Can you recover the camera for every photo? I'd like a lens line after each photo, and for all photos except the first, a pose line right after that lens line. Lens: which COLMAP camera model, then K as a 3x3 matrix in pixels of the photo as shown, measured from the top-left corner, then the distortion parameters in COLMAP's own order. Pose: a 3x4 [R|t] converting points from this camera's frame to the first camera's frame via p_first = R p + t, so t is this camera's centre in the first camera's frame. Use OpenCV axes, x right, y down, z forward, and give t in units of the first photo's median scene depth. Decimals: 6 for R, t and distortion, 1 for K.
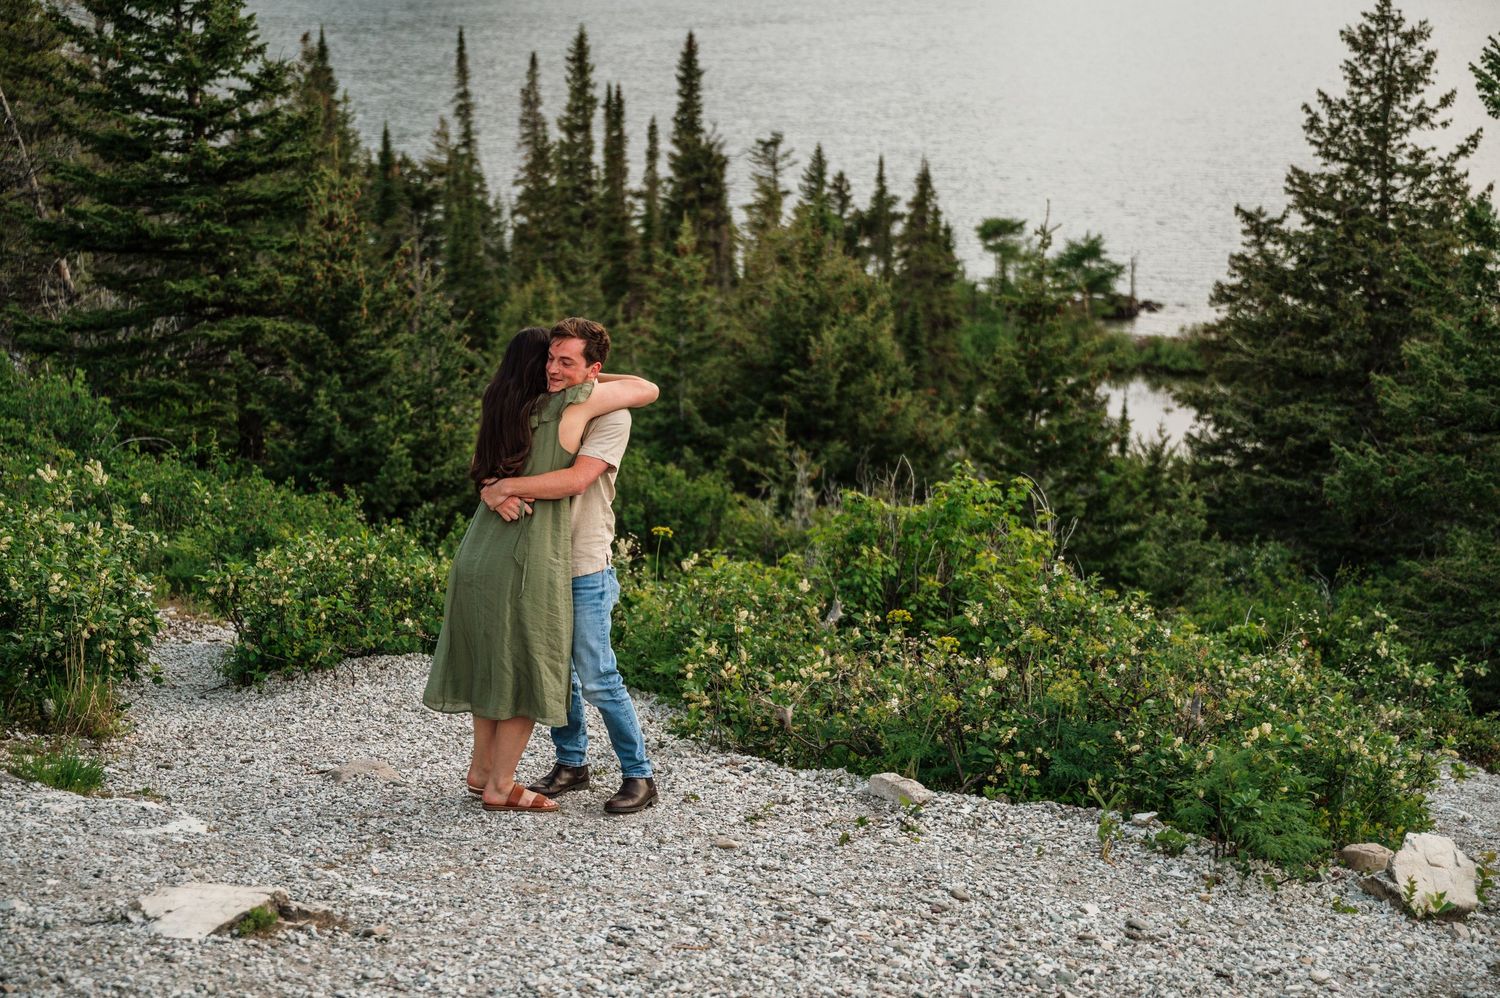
lens RADIAL K [[2505.5, 0, 737.5], [0, 2505.5, 509.2], [0, 0, 1]] dist [-0.004762, 0.000000]
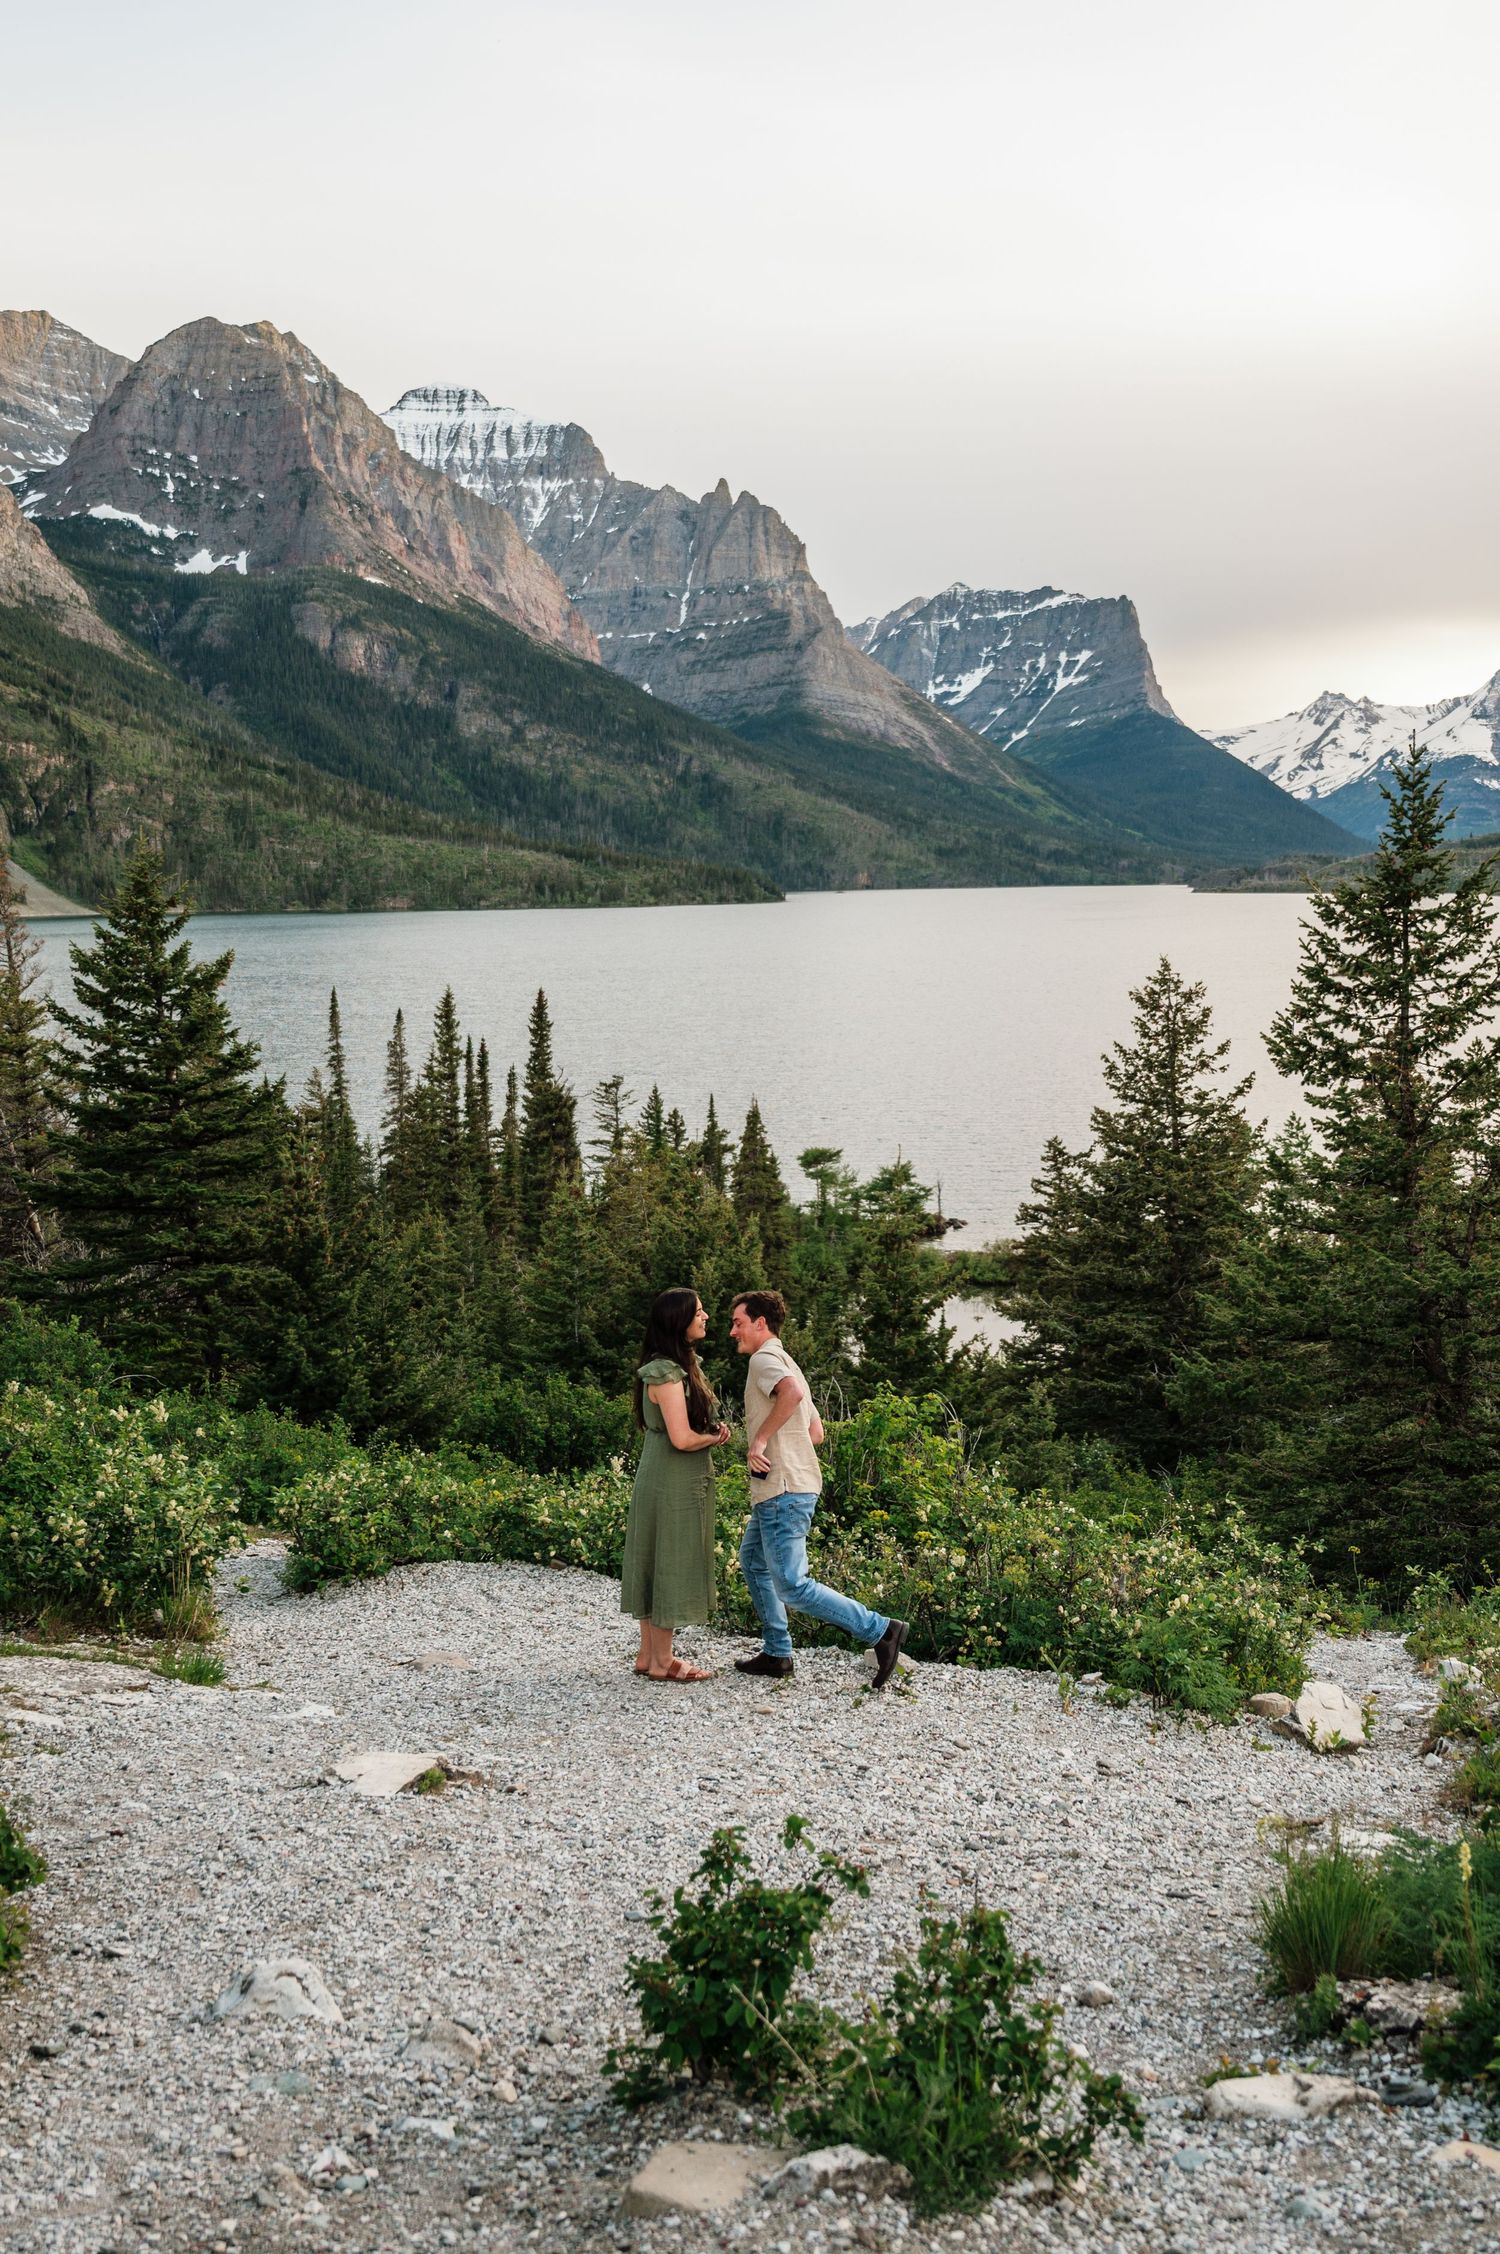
lens RADIAL K [[2291.3, 0, 710.1], [0, 2291.3, 960.5], [0, 0, 1]] dist [-0.009188, 0.000000]
pose [[0.997859, -0.015346, 0.063576, -0.034624], [0.027484, 0.980477, -0.194701, -0.003169], [-0.059347, 0.196032, 0.978800, -0.060208]]
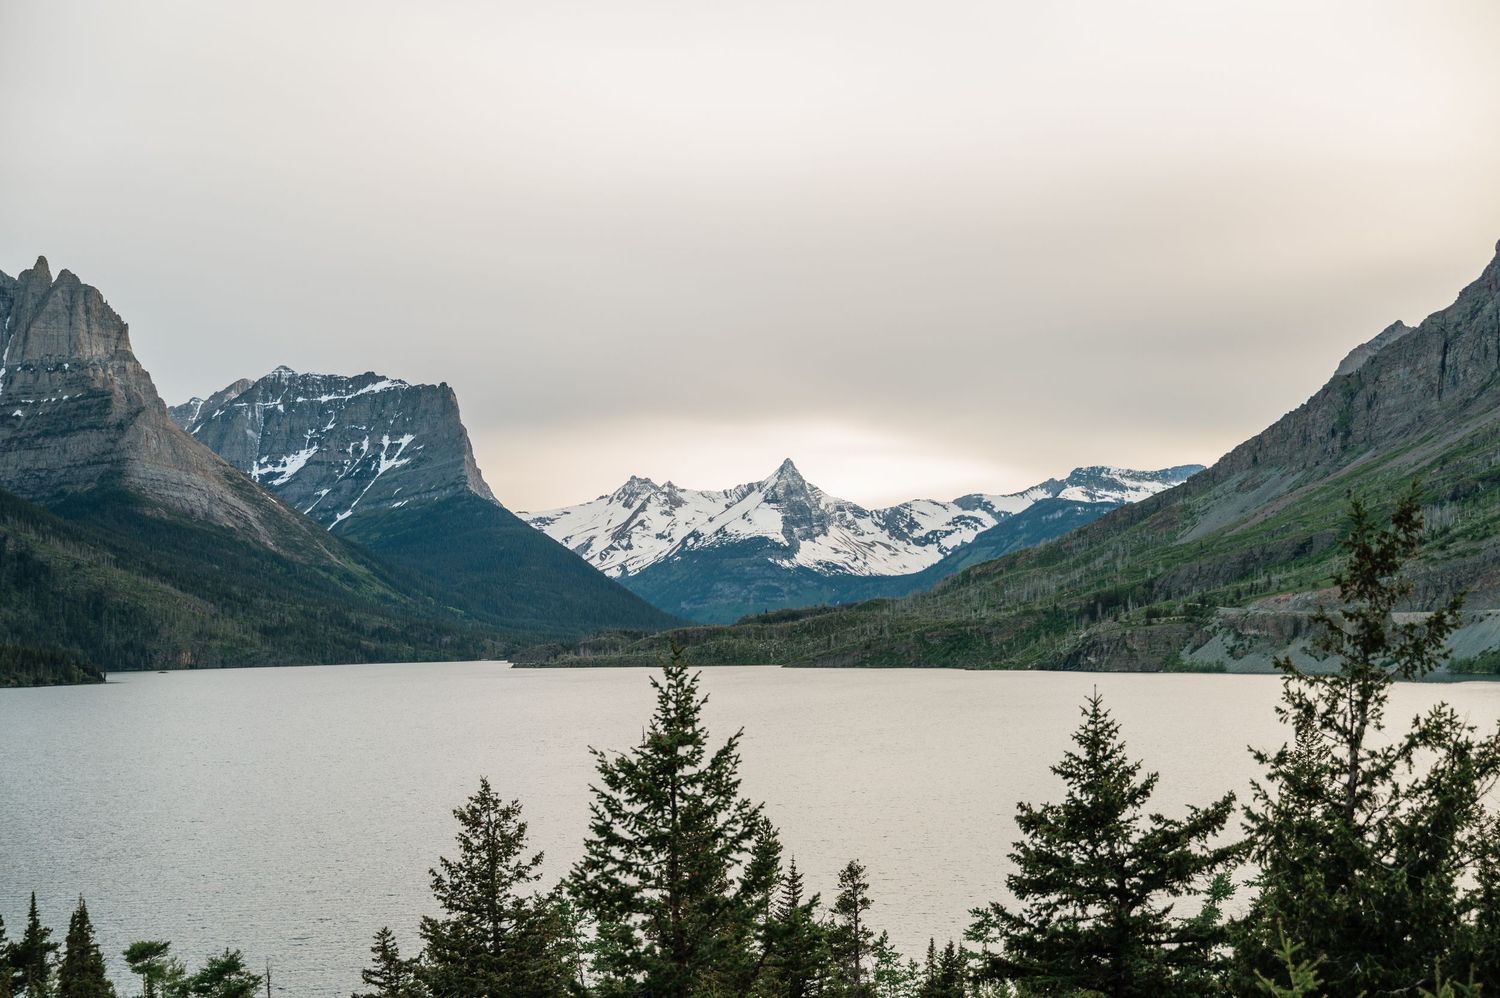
lens RADIAL K [[2275.5, 0, 748.0], [0, 2275.5, 492.7], [0, 0, 1]] dist [-0.011990, 0.000000]
pose [[0.930481, -0.000832, 0.366338, -0.075874], [0.108090, 0.956102, -0.272372, -0.014750], [-0.350030, 0.293034, 0.889725, -0.234775]]
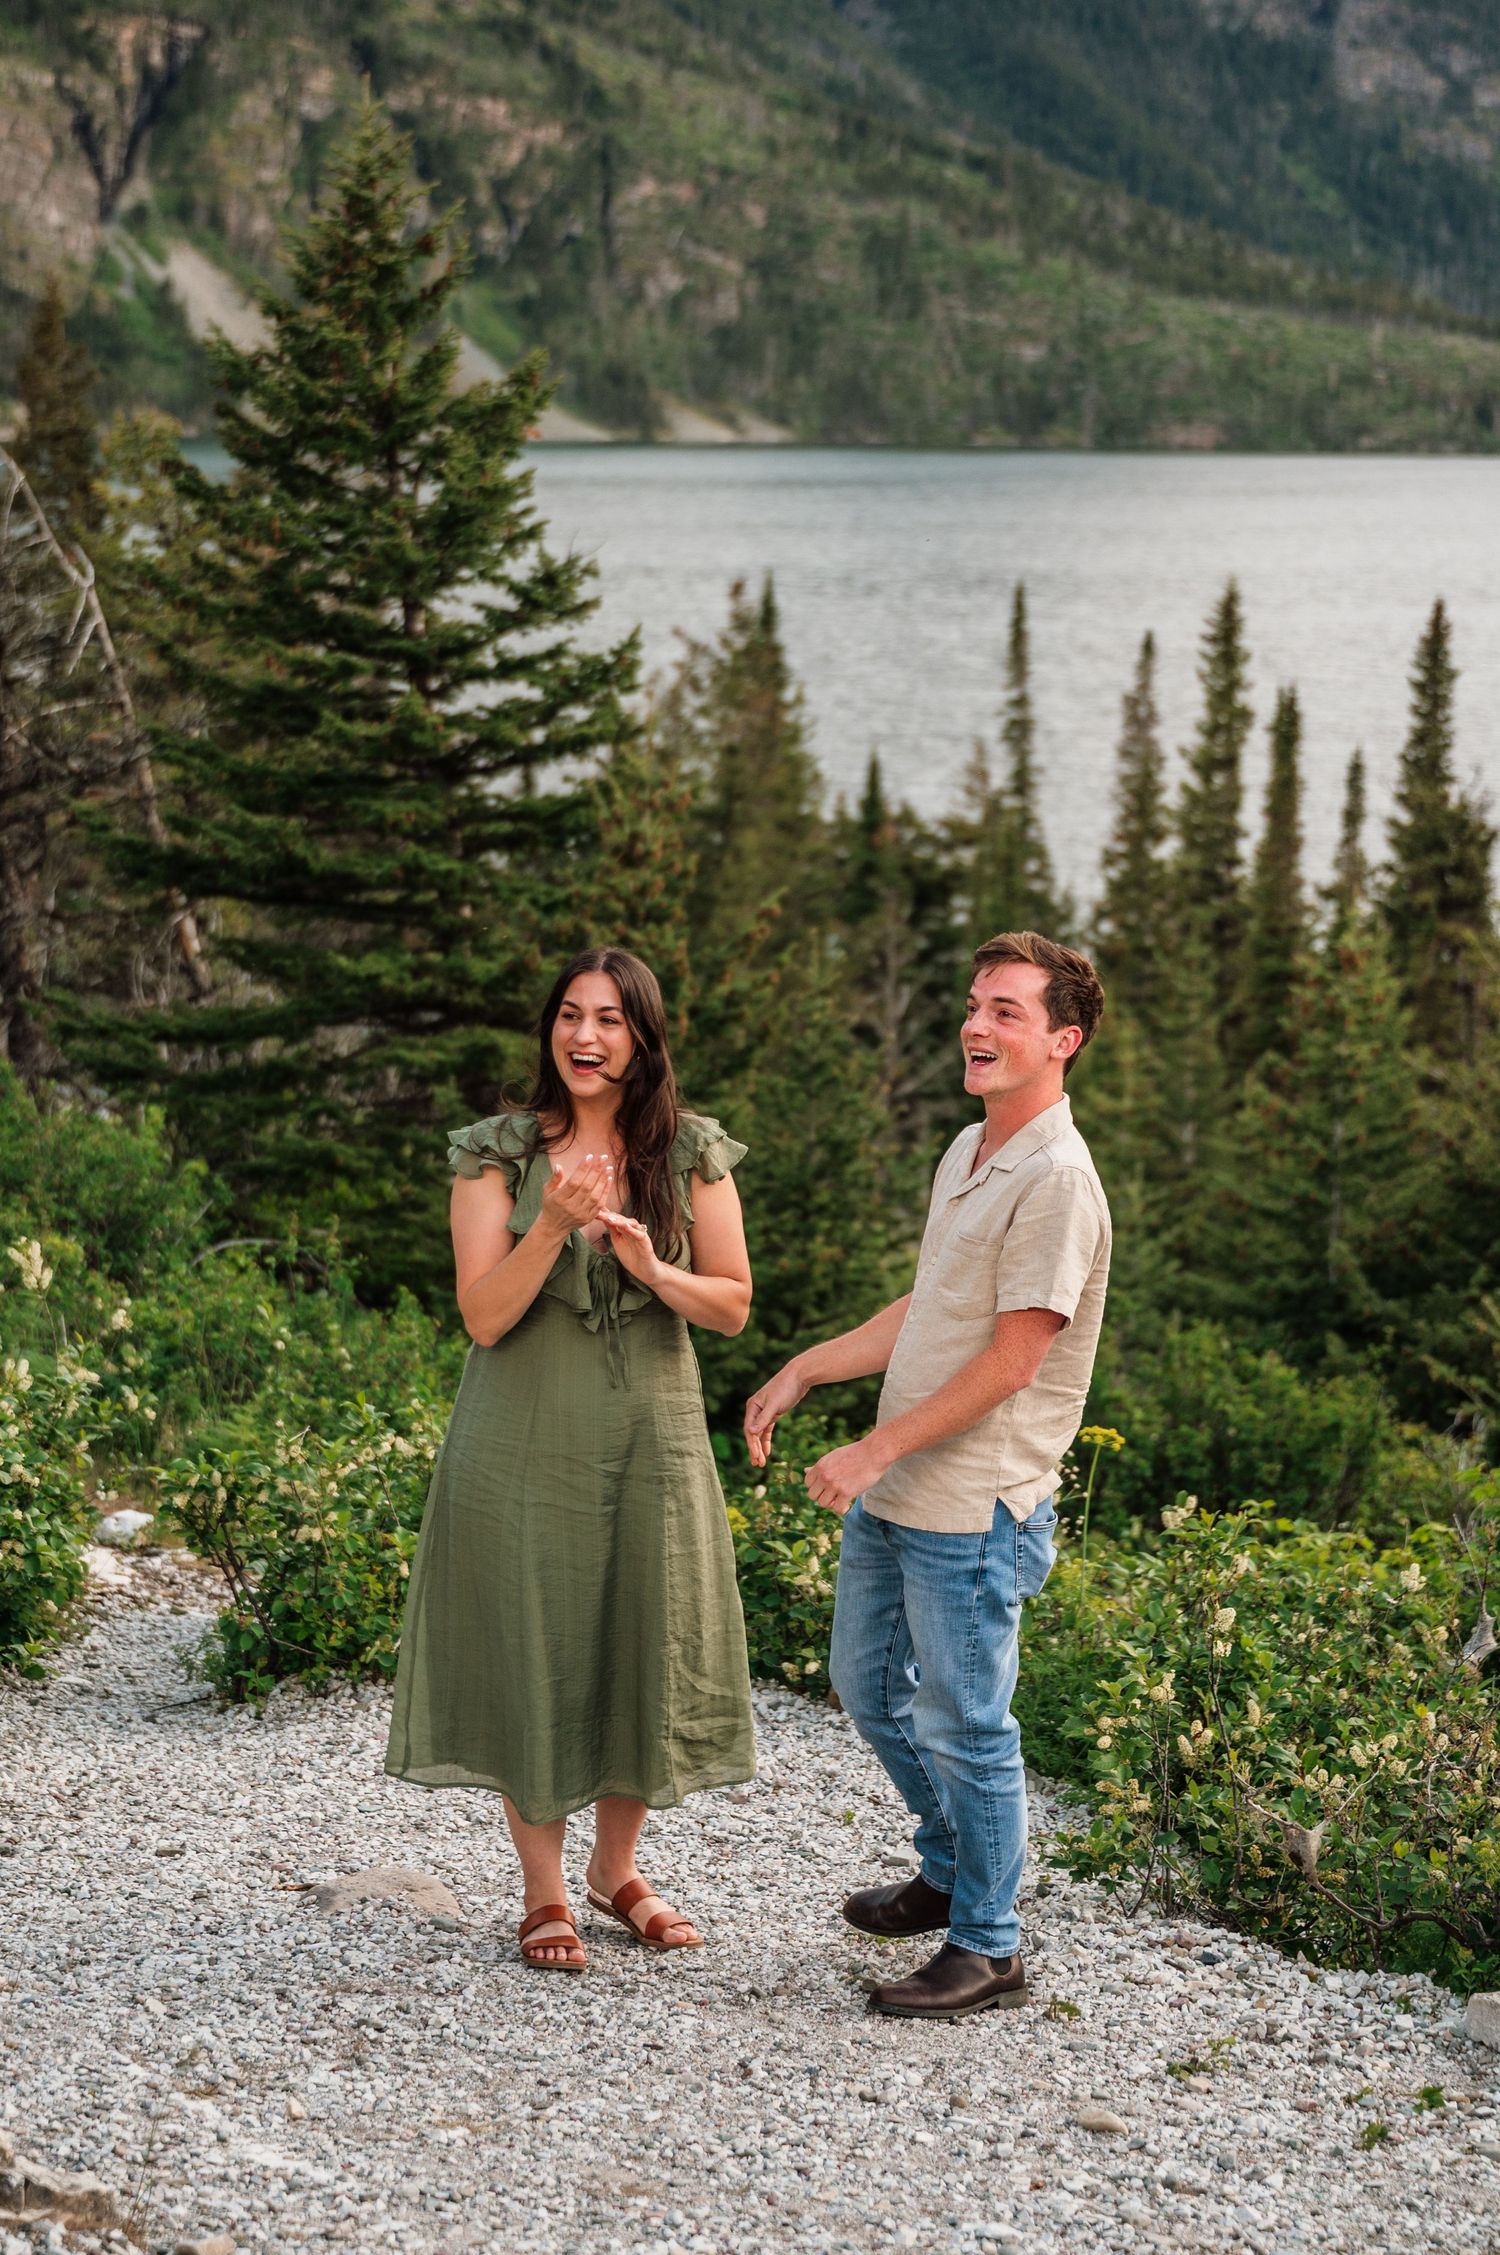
lens RADIAL K [[4526.8, 0, 635.3], [0, 4526.8, 996.9], [0, 0, 1]] dist [-0.007742, 0.000000]
pose [[0.979935, 0.044059, -0.194387, 0.022043], [-0.063860, 0.993253, -0.096802, 0.006978], [0.188811, 0.107273, 0.976137, 0.067079]]
